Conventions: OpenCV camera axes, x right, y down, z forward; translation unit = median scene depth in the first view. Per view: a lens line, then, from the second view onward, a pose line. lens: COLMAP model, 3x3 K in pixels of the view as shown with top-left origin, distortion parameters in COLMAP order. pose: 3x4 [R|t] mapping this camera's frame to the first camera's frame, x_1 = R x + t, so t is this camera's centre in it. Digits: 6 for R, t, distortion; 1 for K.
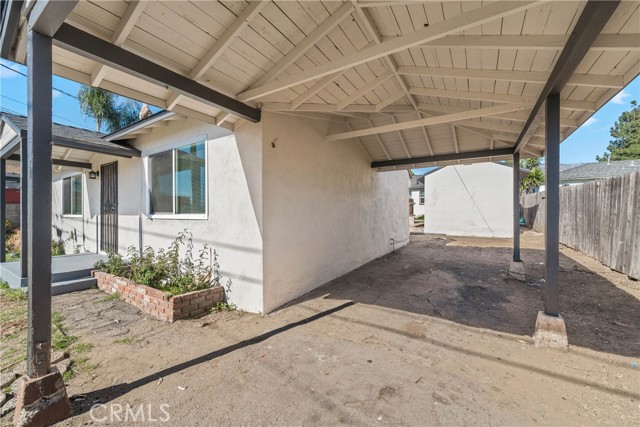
lens RADIAL K [[269.1, 0, 320.0], [0, 269.1, 213.5], [0, 0, 1]] dist [-0.000278, -0.000047]
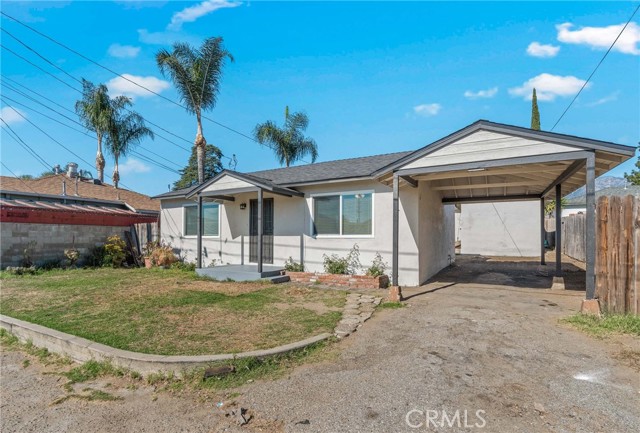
lens RADIAL K [[342.1, 0, 320.6], [0, 342.1, 234.5], [0, 0, 1]] dist [0.002581, 0.000319]
pose [[0.997972, 0.000973, 0.063654, -0.709671], [-0.000463, 0.999968, -0.008035, 0.014405], [-0.063659, 0.007989, 0.997940, -0.937995]]
